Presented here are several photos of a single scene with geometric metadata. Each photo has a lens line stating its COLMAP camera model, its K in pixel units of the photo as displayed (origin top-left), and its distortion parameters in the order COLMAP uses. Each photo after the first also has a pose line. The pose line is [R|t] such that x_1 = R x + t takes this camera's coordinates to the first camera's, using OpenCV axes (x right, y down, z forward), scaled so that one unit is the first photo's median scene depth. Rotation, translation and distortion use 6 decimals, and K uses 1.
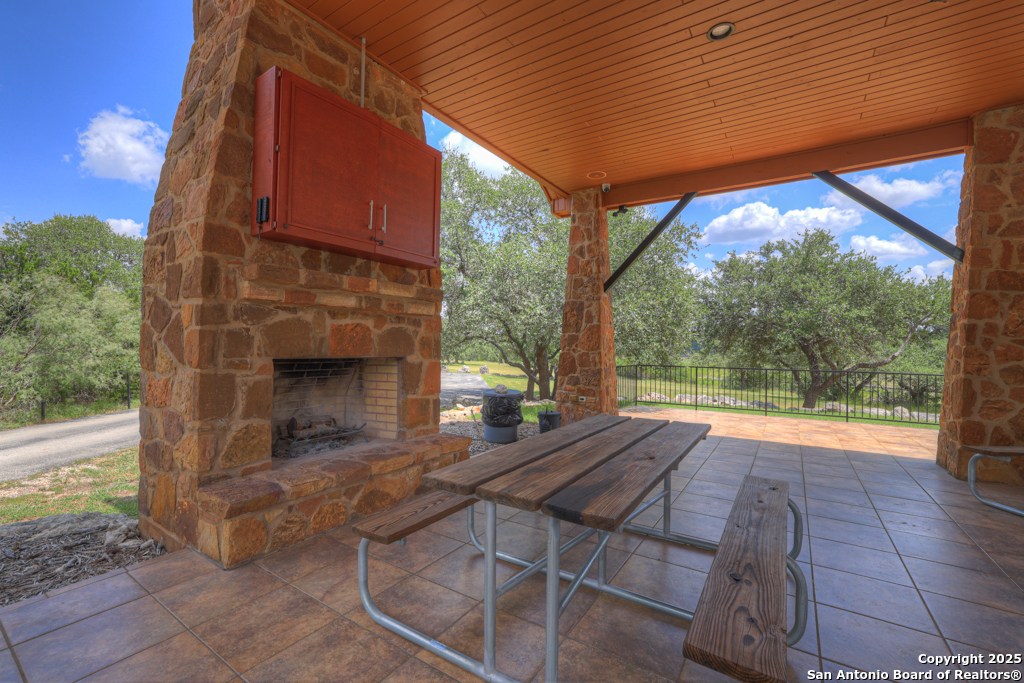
lens RADIAL K [[458.8, 0, 509.5], [0, 458.8, 321.8], [0, 0, 1]] dist [-0.000100, -0.000023]
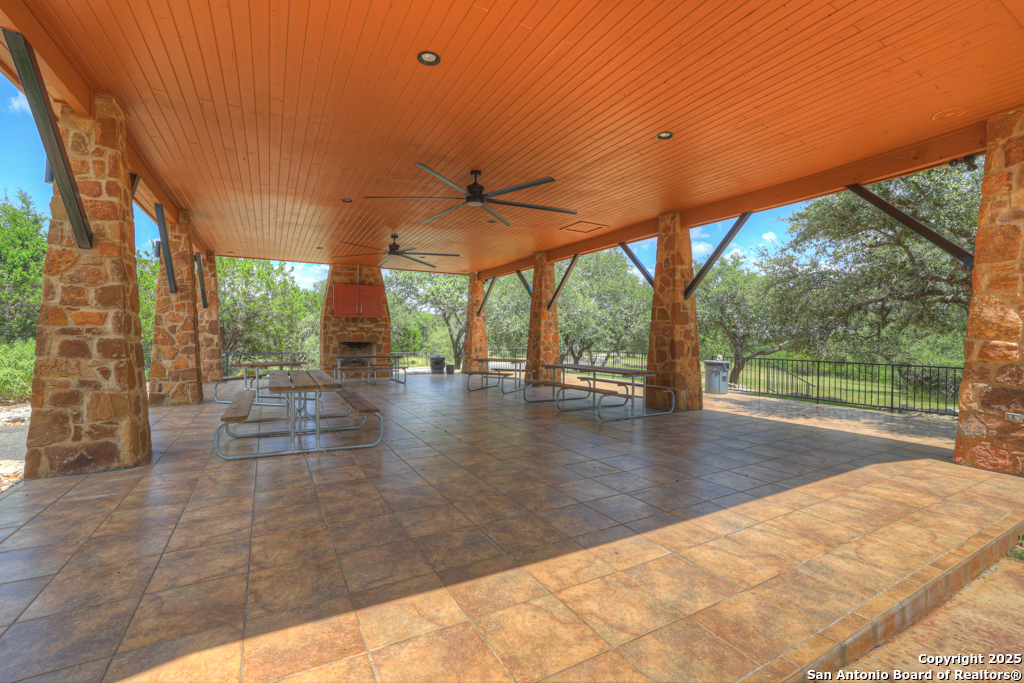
lens RADIAL K [[438.6, 0, 512.0], [0, 438.6, 341.5], [0, 0, 1]] dist [-0.097680, 0.000012]
pose [[0.891819, 0.003636, -0.452378, 1.377077], [0.019572, 0.998721, 0.046610, -0.042891], [0.451969, -0.050421, 0.890608, -0.957145]]
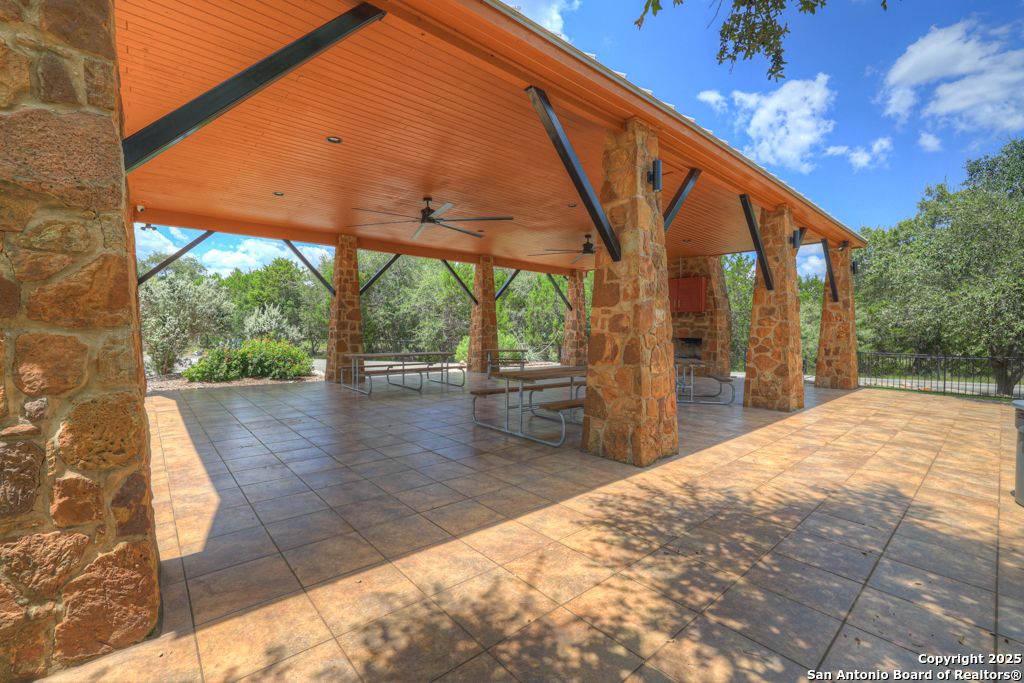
lens RADIAL K [[439.0, 0, 512.0], [0, 439.0, 341.5], [0, 0, 1]] dist [-0.000425, -0.000034]
pose [[-0.265462, 0.015740, -0.963993, 1.940401], [0.032738, 0.999437, 0.007303, 0.018599], [0.963565, -0.029621, -0.265828, 0.303902]]
